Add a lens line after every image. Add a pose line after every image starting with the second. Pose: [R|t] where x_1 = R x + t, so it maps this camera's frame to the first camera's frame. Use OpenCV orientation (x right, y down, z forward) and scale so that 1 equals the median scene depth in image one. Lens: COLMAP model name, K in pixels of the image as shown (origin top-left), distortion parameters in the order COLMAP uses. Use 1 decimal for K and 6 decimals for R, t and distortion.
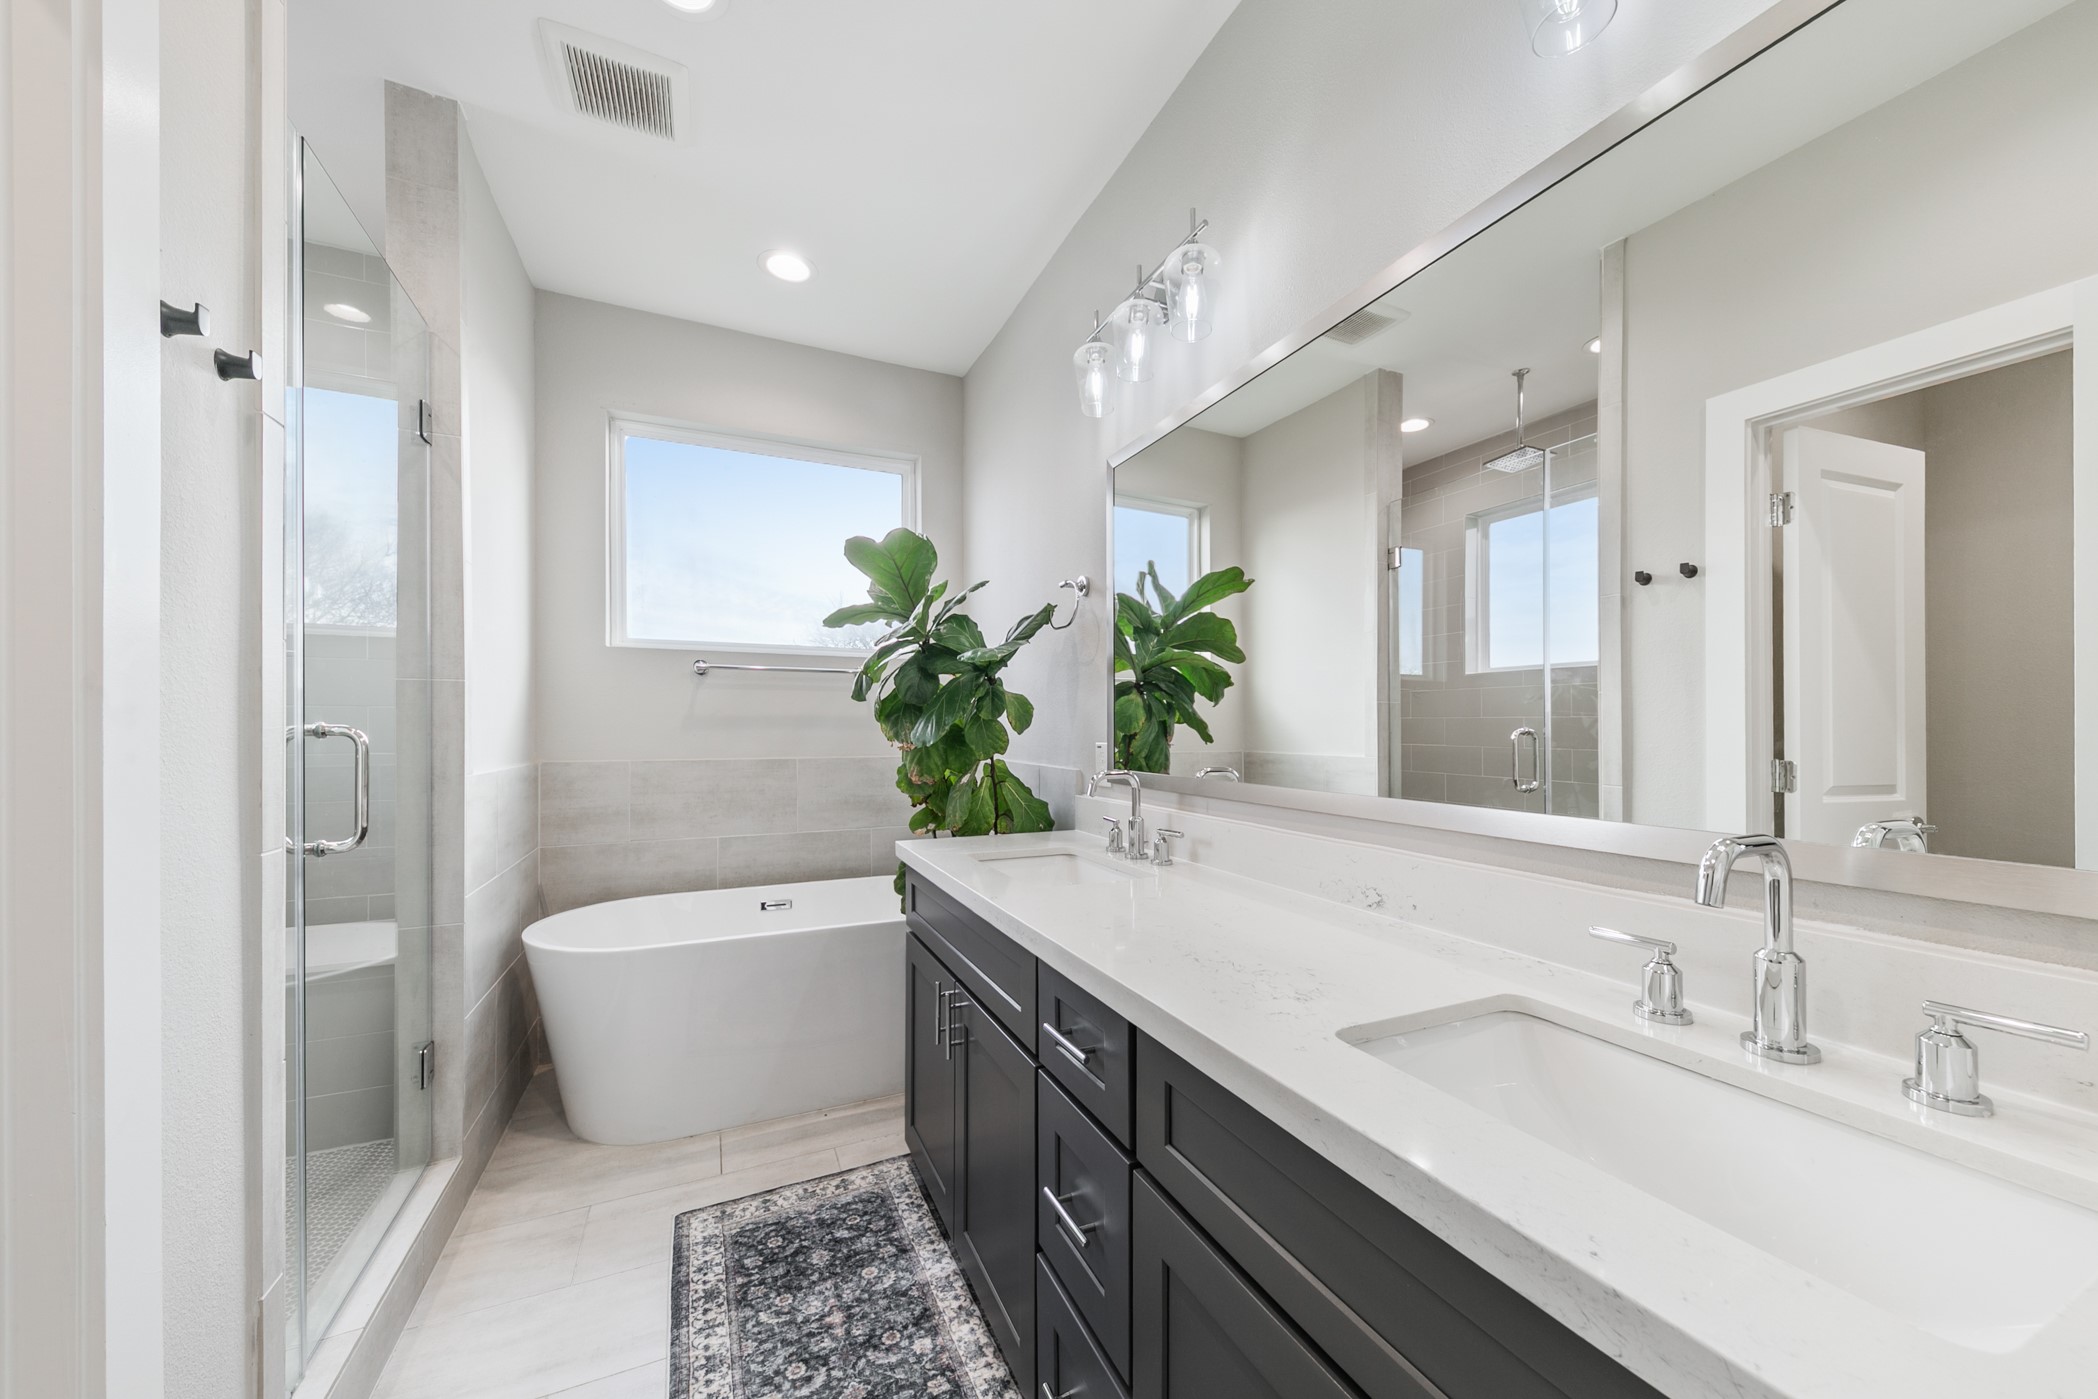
lens RADIAL K [[746.2, 0, 1041.8], [0, 746.2, 729.5], [0, 0, 1]] dist [0.013479, 0.000209]
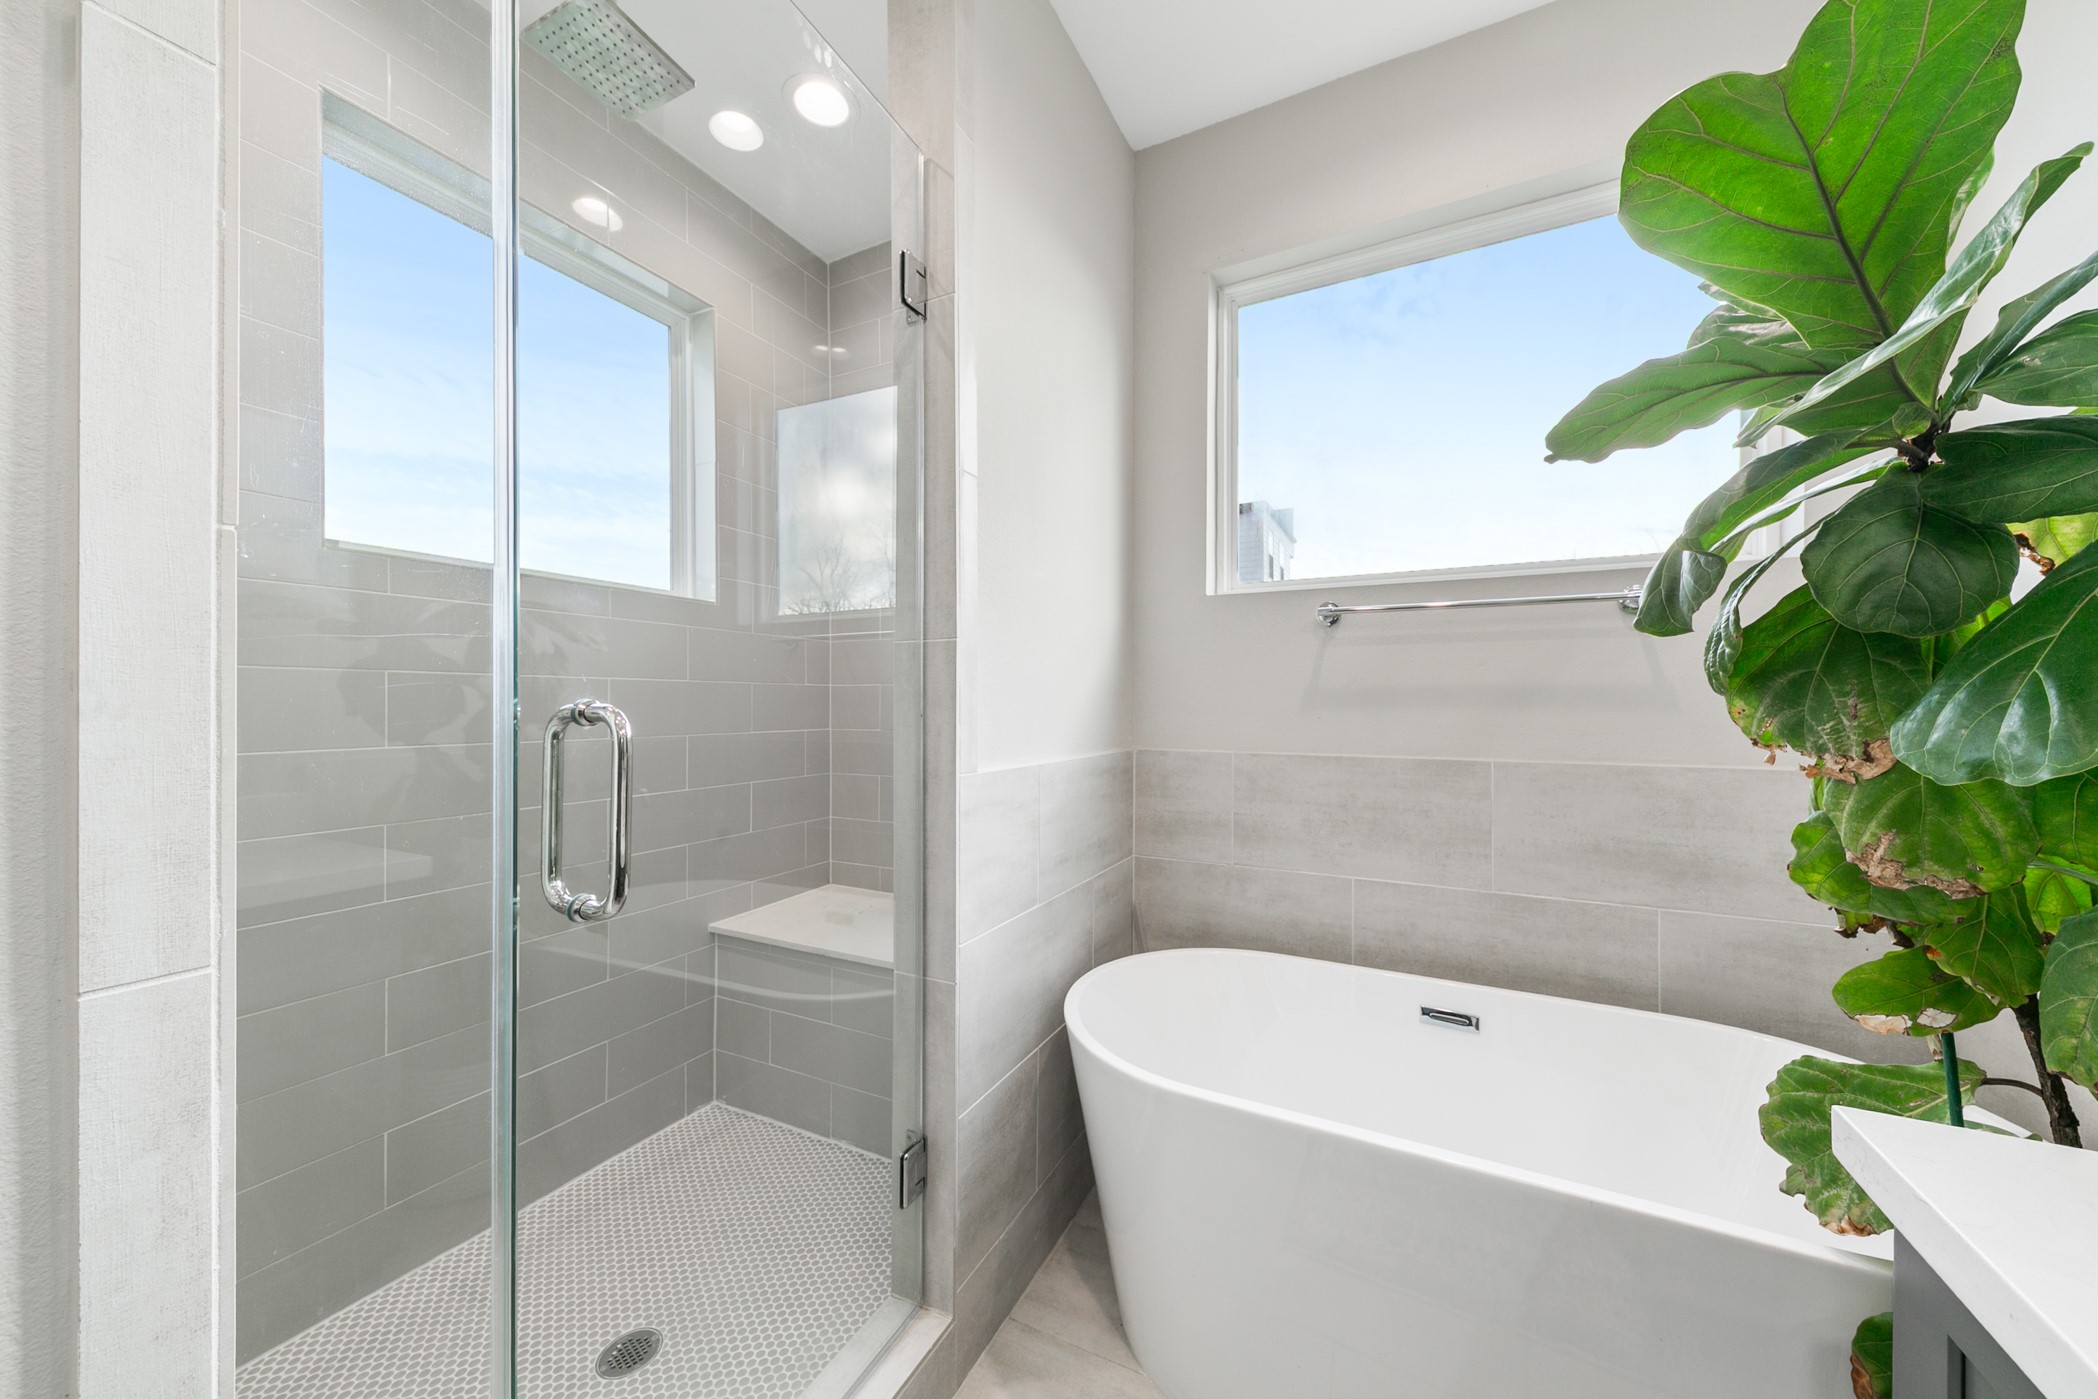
lens RADIAL K [[746.2, 0, 1044.3], [0, 746.2, 707.6], [0, 0, 1]] dist [0.013479, 0.000209]
pose [[0.638401, 0.005101, -0.769687, -0.147516], [-0.002899, 0.999987, 0.004222, -0.003953], [0.769699, -0.000464, 0.638407, 0.516267]]
